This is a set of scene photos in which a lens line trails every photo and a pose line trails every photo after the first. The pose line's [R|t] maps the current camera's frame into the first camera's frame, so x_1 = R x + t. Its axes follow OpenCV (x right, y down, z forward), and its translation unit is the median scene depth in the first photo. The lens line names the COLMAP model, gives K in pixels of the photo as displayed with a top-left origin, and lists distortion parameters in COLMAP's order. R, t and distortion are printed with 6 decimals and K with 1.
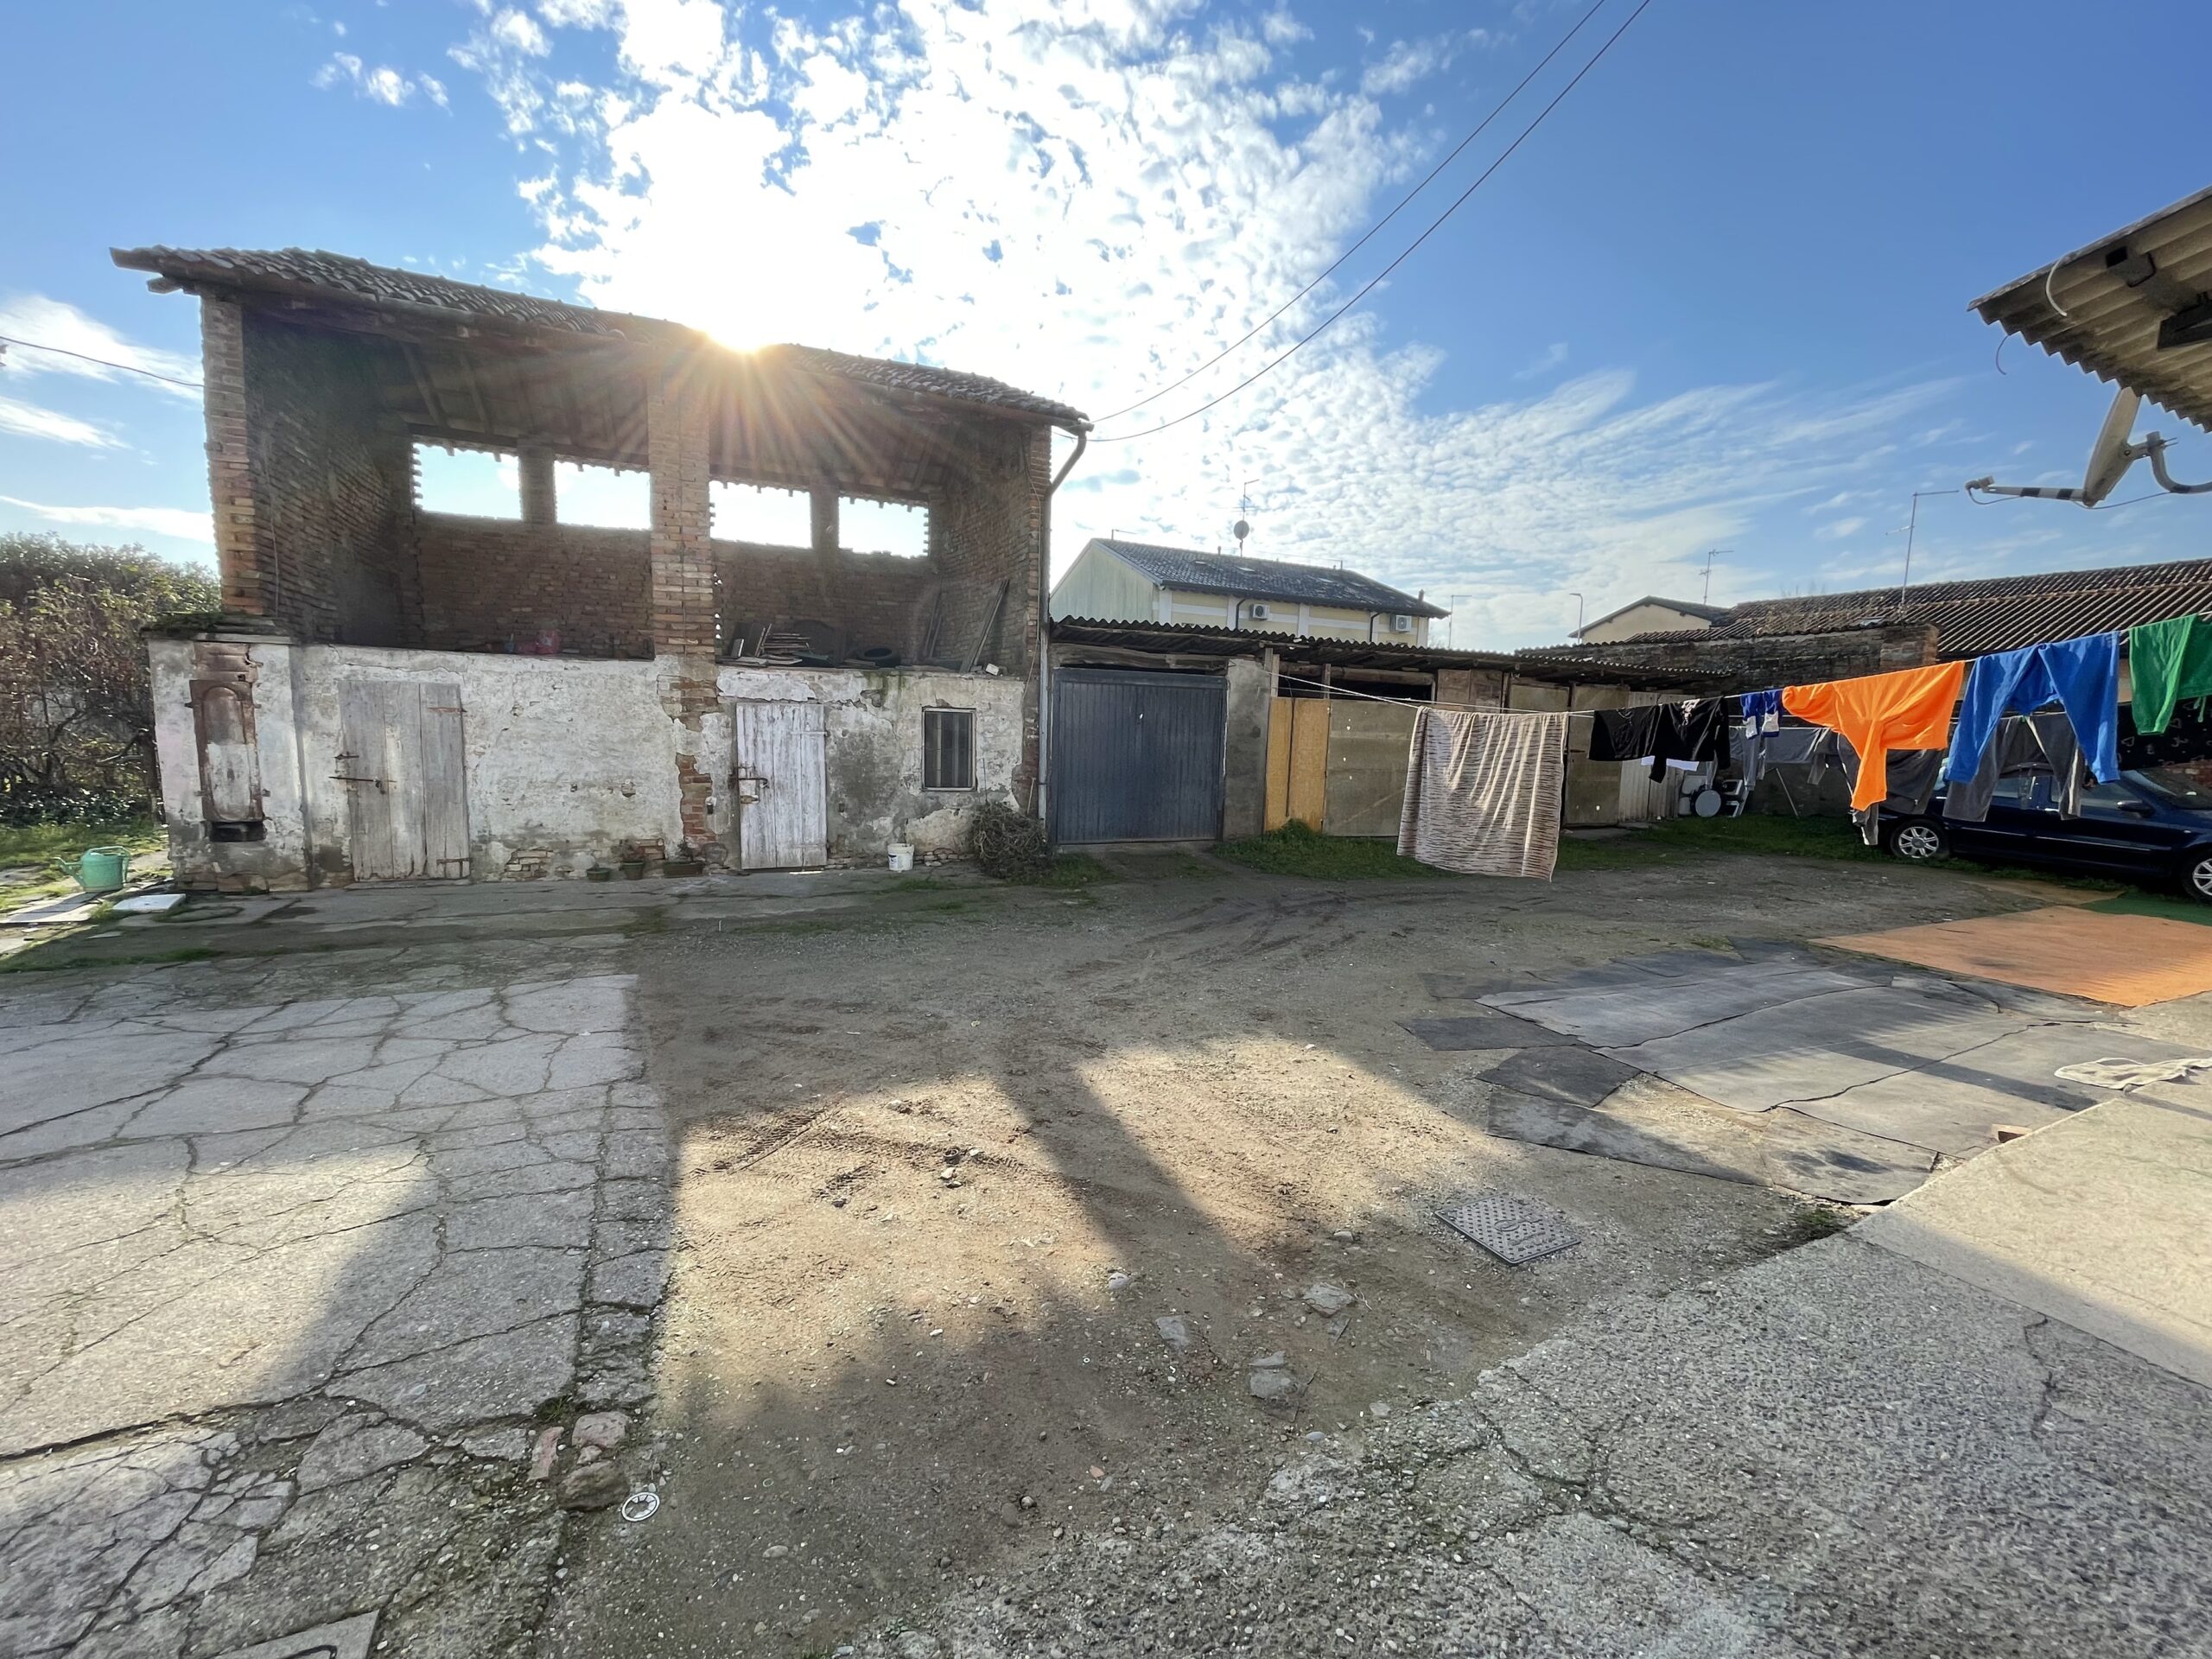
lens RADIAL K [[890.8, 0, 1099.1], [0, 890.8, 824.5], [0, 0, 1]] dist [-0.003616, 0.000400]
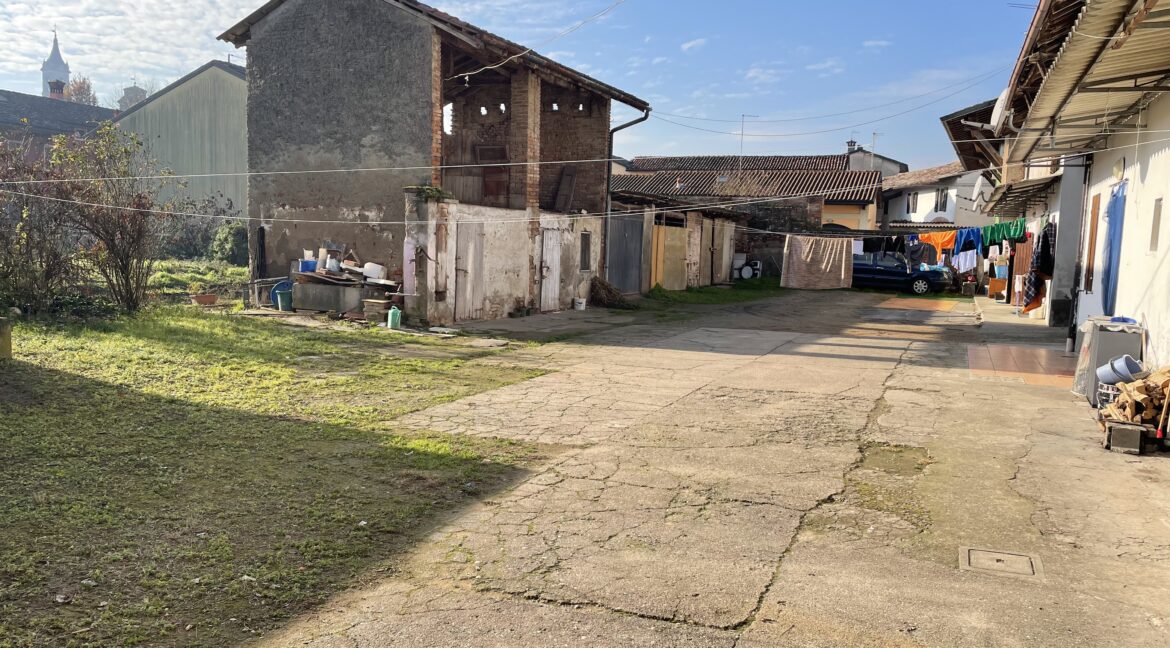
lens RADIAL K [[917.5, 0, 583.3], [0, 917.5, 325.8], [0, 0, 1]] dist [0.006174, 0.001040]
pose [[0.741916, -0.065855, 0.667251, -2.142429], [0.065555, 0.997522, 0.025561, 0.043797], [-0.667280, 0.024777, 0.744394, -0.769513]]
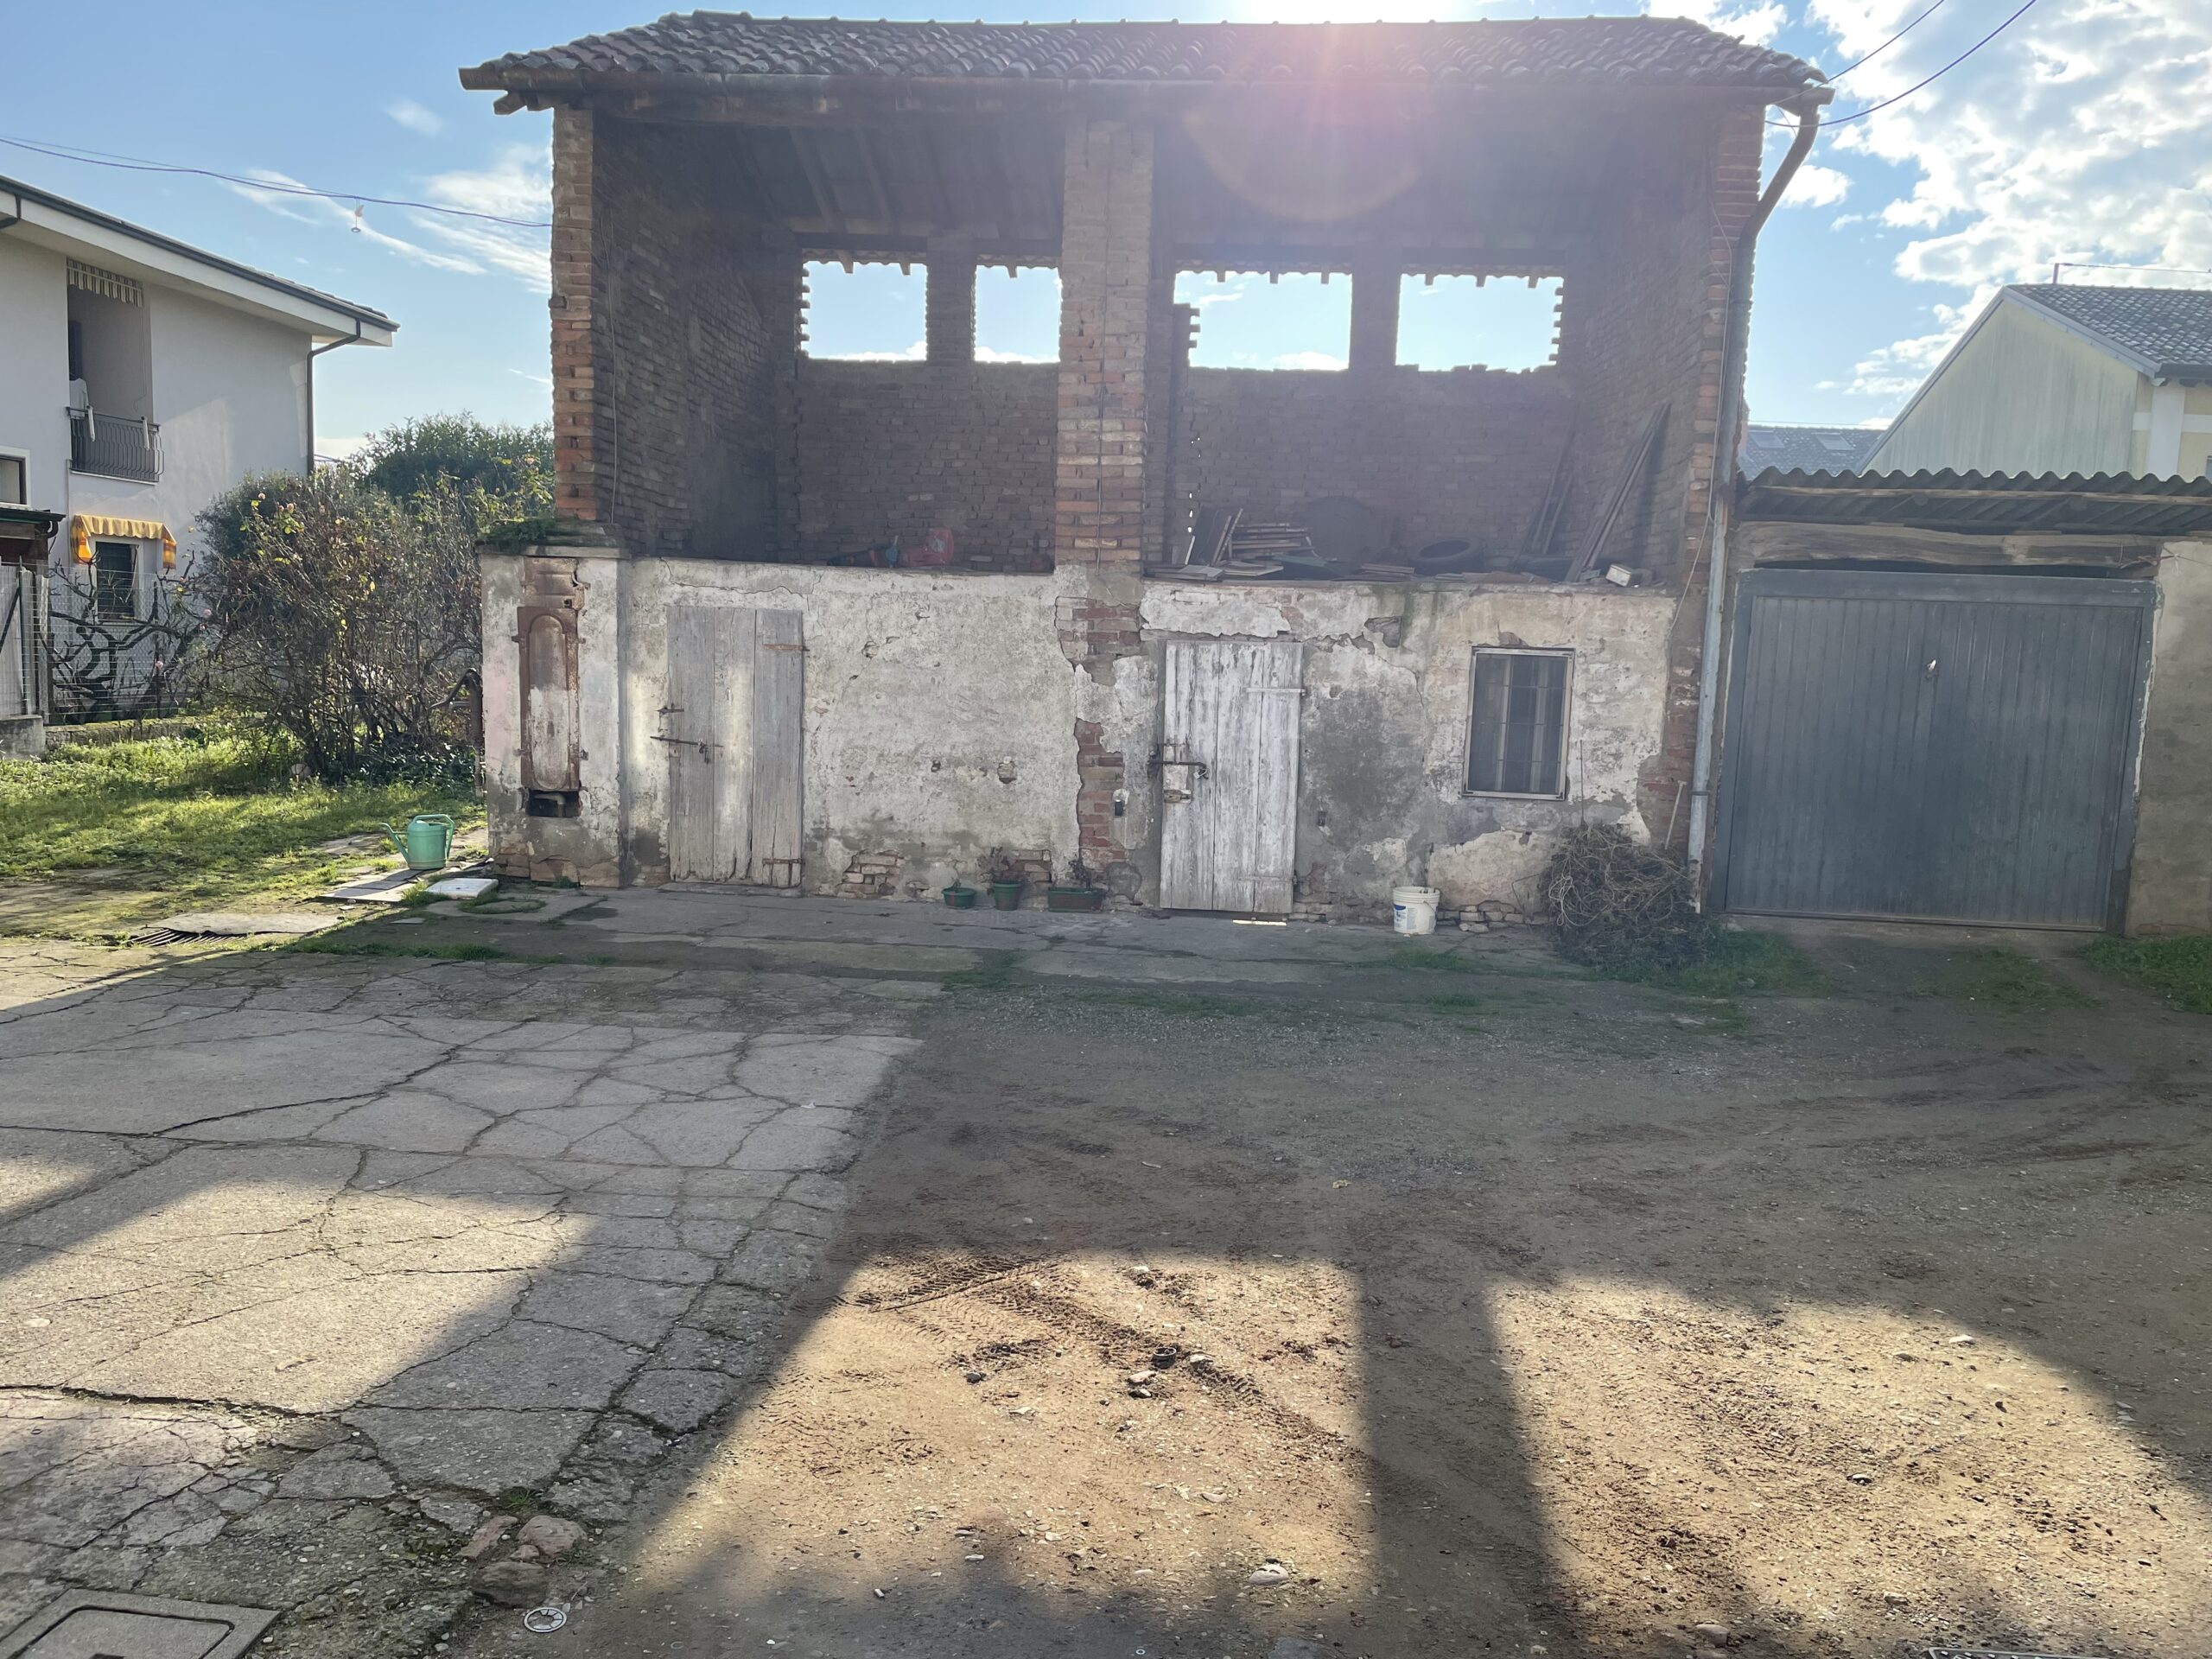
lens RADIAL K [[1657.7, 0, 1113.7], [0, 1657.7, 847.0], [0, 0, 1]] dist [0.091920, -0.106737]
pose [[0.873734, 0.063426, -0.482250, 0.154044], [-0.067621, 0.997673, 0.008700, 0.000024], [0.481680, 0.025009, 0.875990, -0.032969]]
